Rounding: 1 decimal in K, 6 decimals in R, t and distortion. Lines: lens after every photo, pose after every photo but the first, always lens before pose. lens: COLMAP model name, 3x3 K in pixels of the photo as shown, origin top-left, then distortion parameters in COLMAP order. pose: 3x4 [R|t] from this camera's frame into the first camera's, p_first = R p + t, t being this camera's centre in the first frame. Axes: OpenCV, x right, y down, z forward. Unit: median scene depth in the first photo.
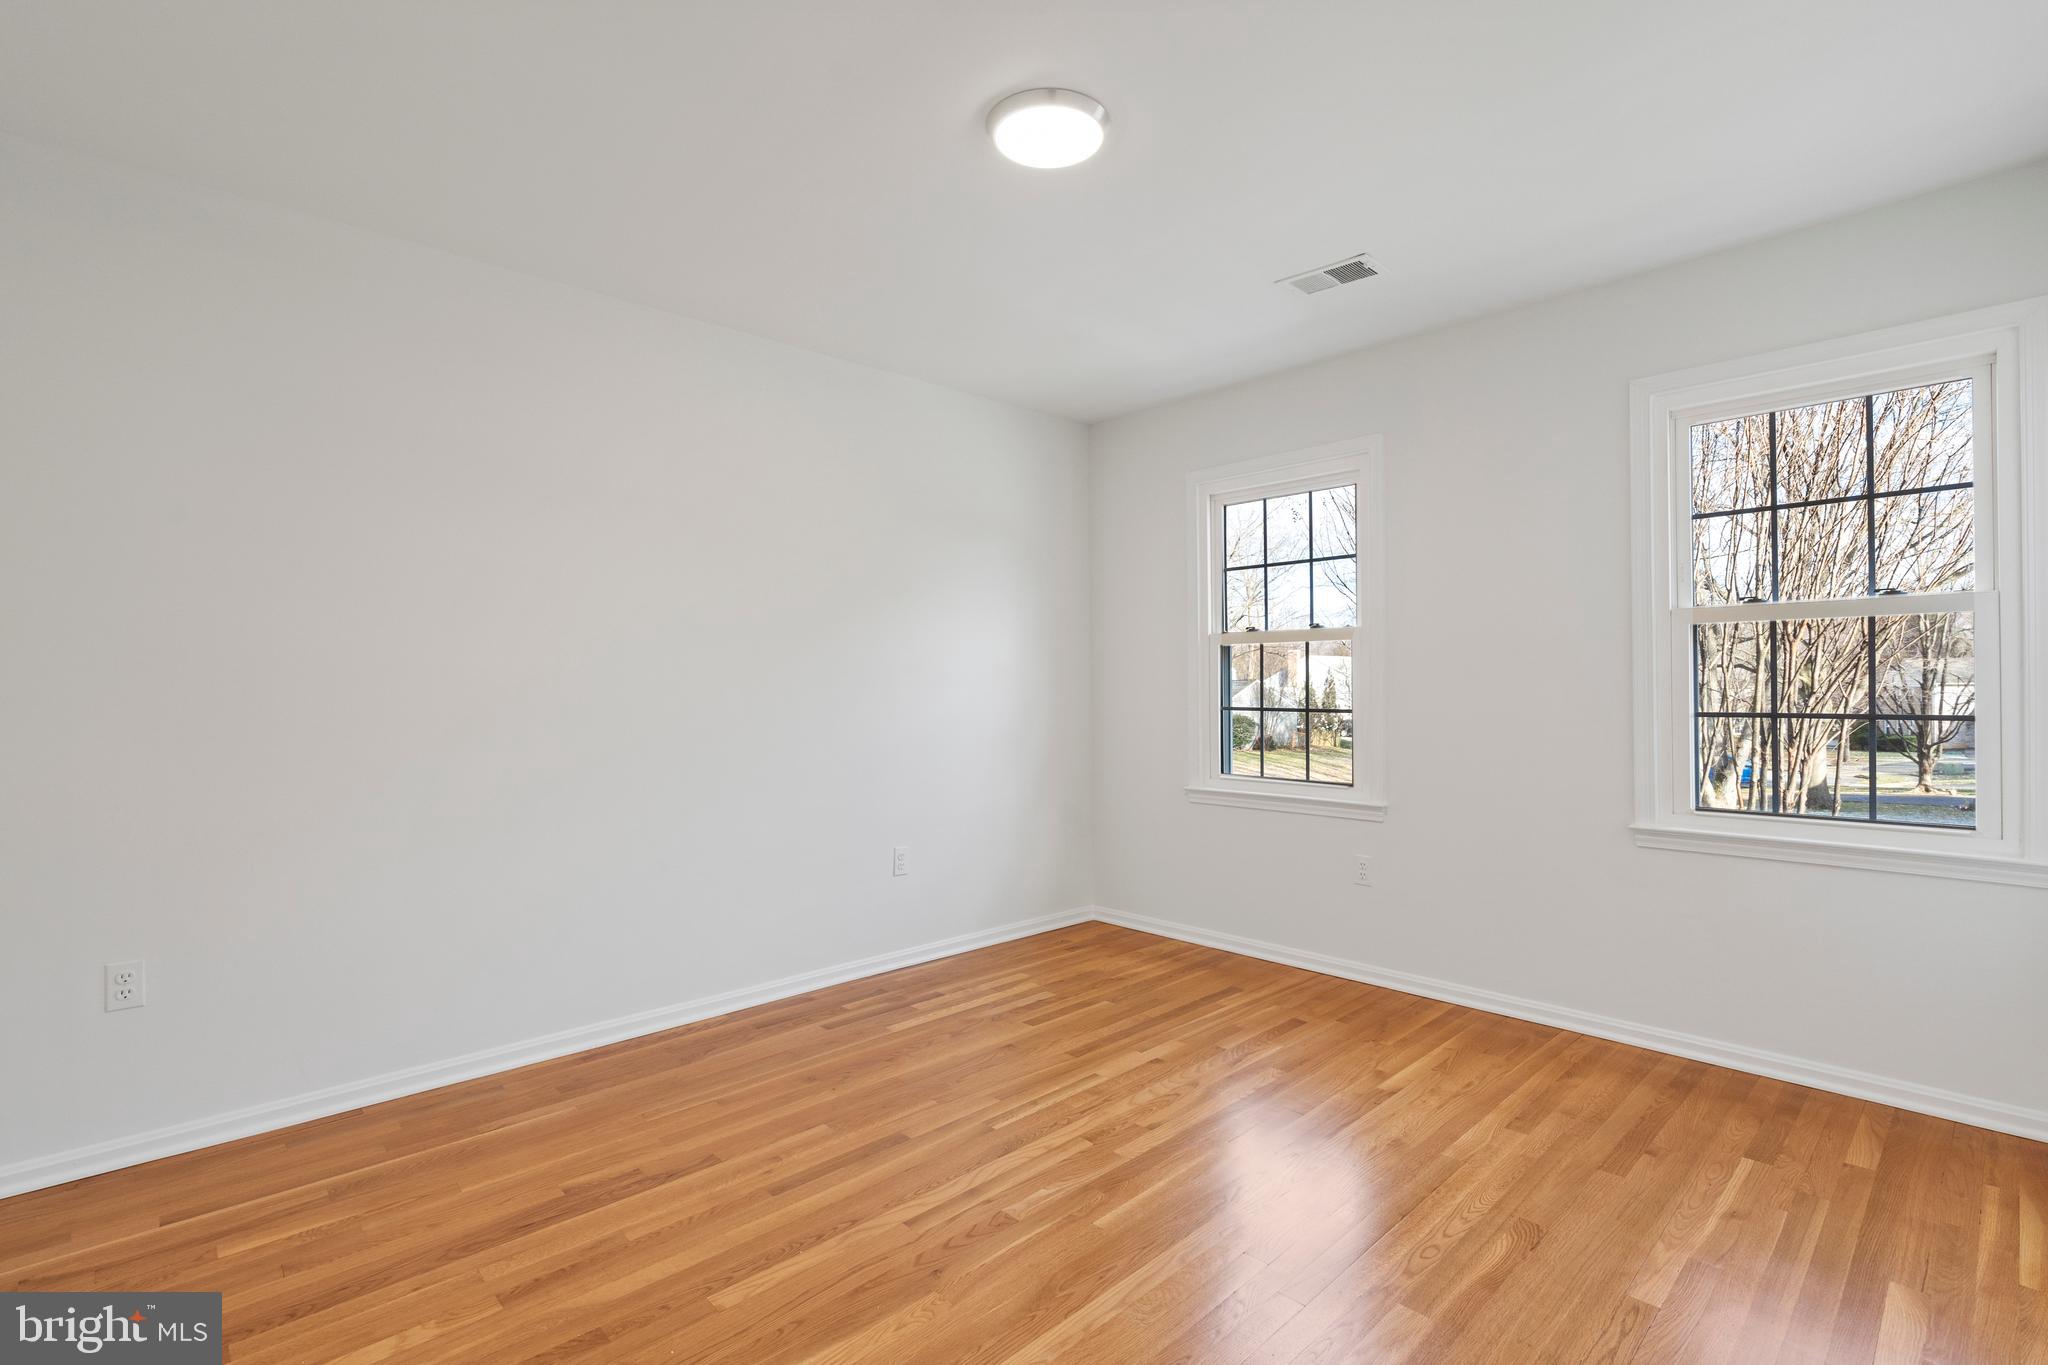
lens RADIAL K [[931.1, 0, 1021.2], [0, 931.1, 671.9], [0, 0, 1]] dist [-0.001225, 0.001664]
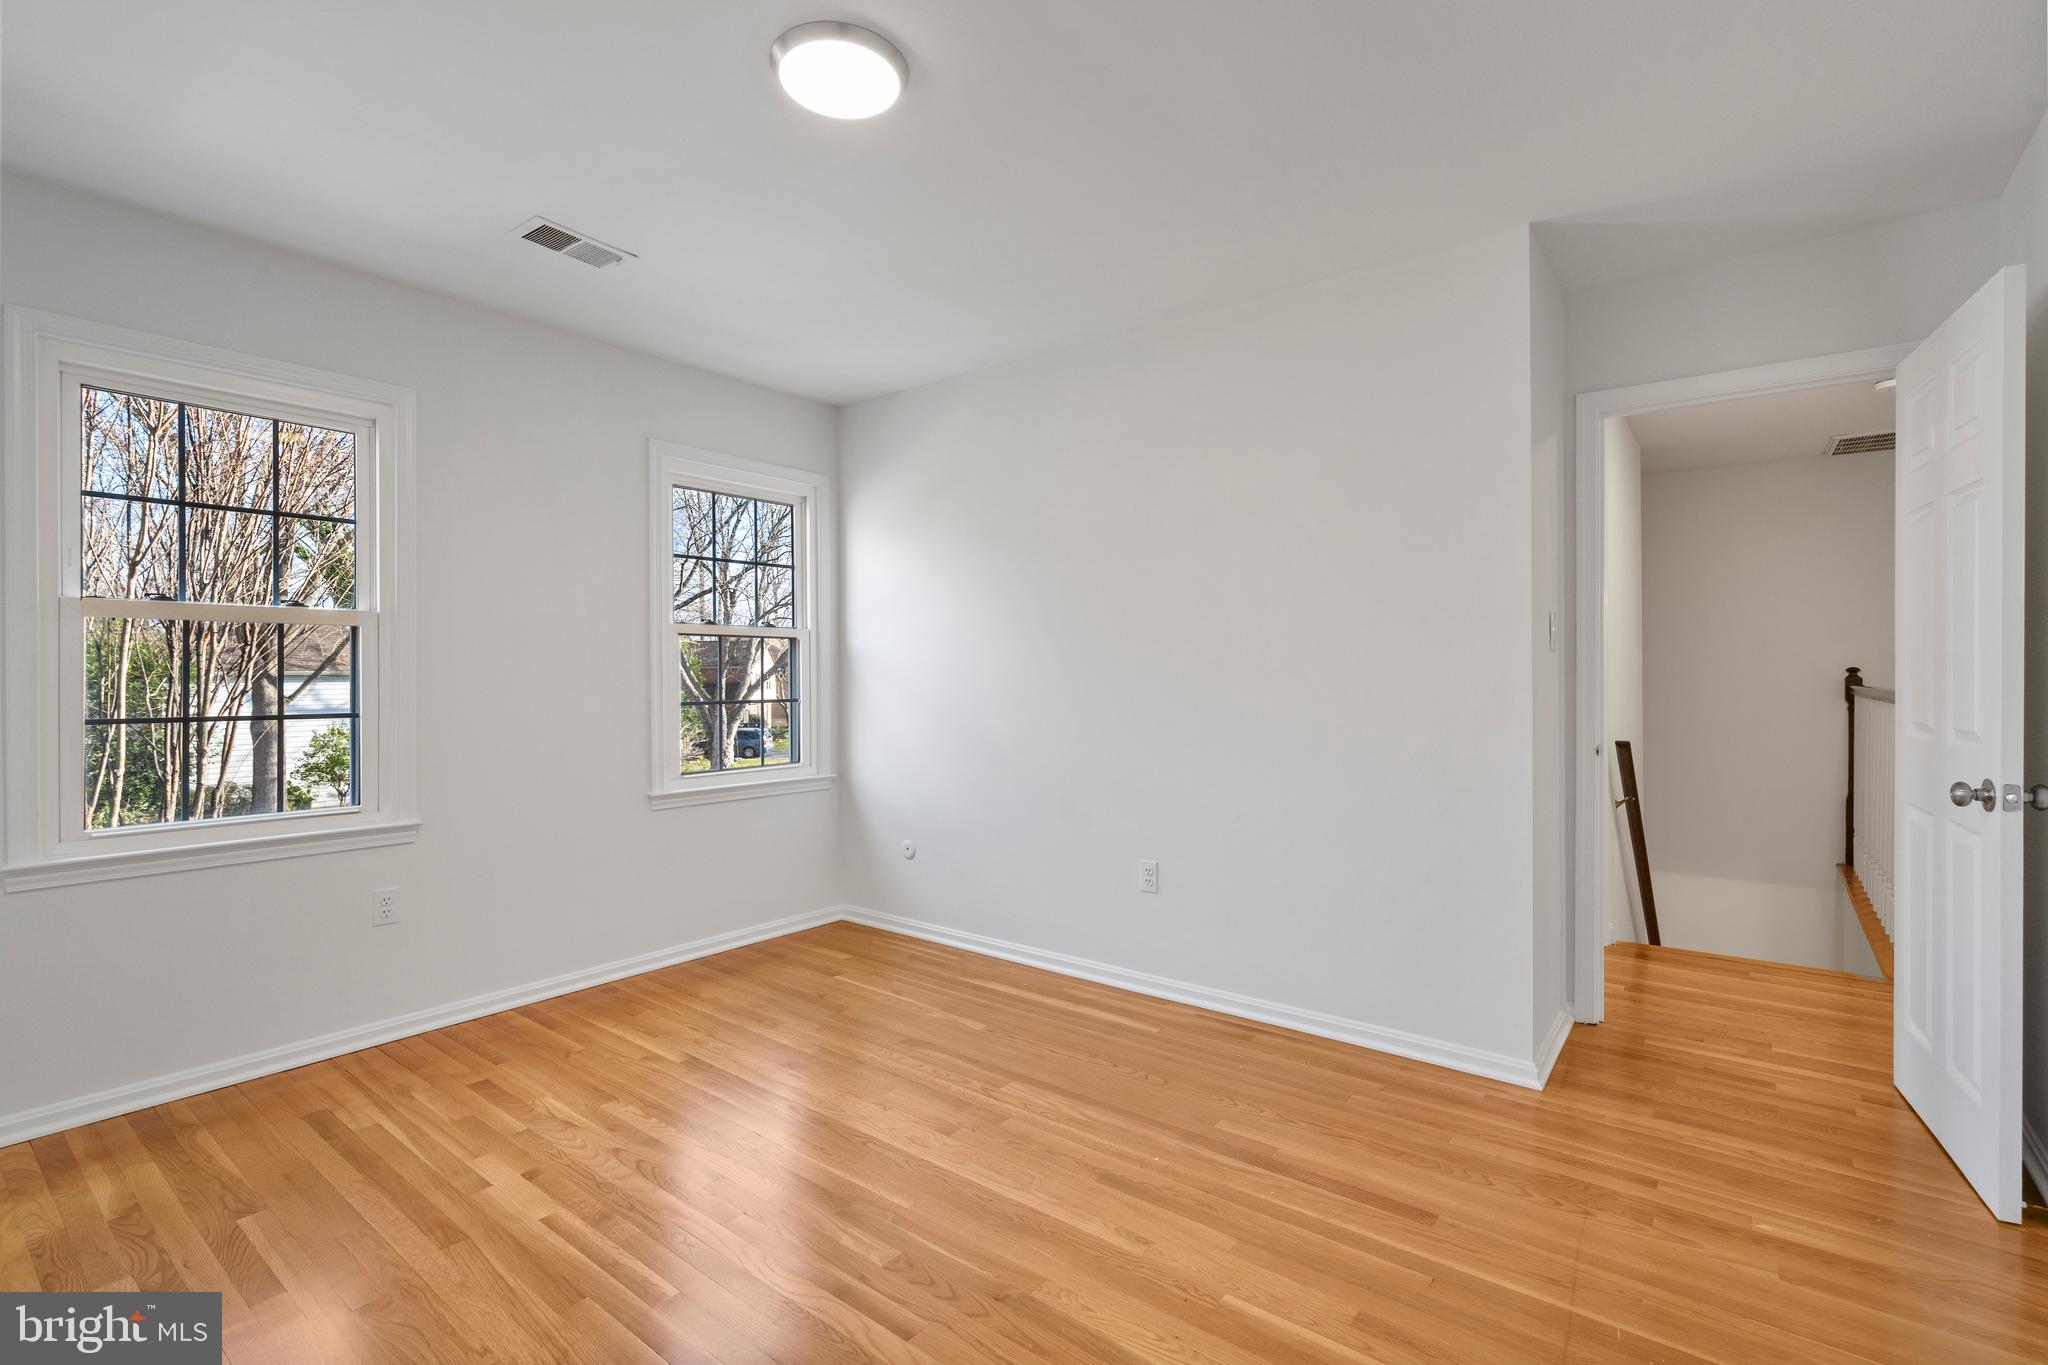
lens RADIAL K [[931.1, 0, 1014.8], [0, 931.1, 683.4], [0, 0, 1]] dist [-0.001225, 0.001664]
pose [[-0.136067, -0.001062, 0.990699, -0.649873], [-0.013659, 0.999906, -0.000804, 0.013164], [-0.990605, -0.013641, -0.136069, 0.707782]]
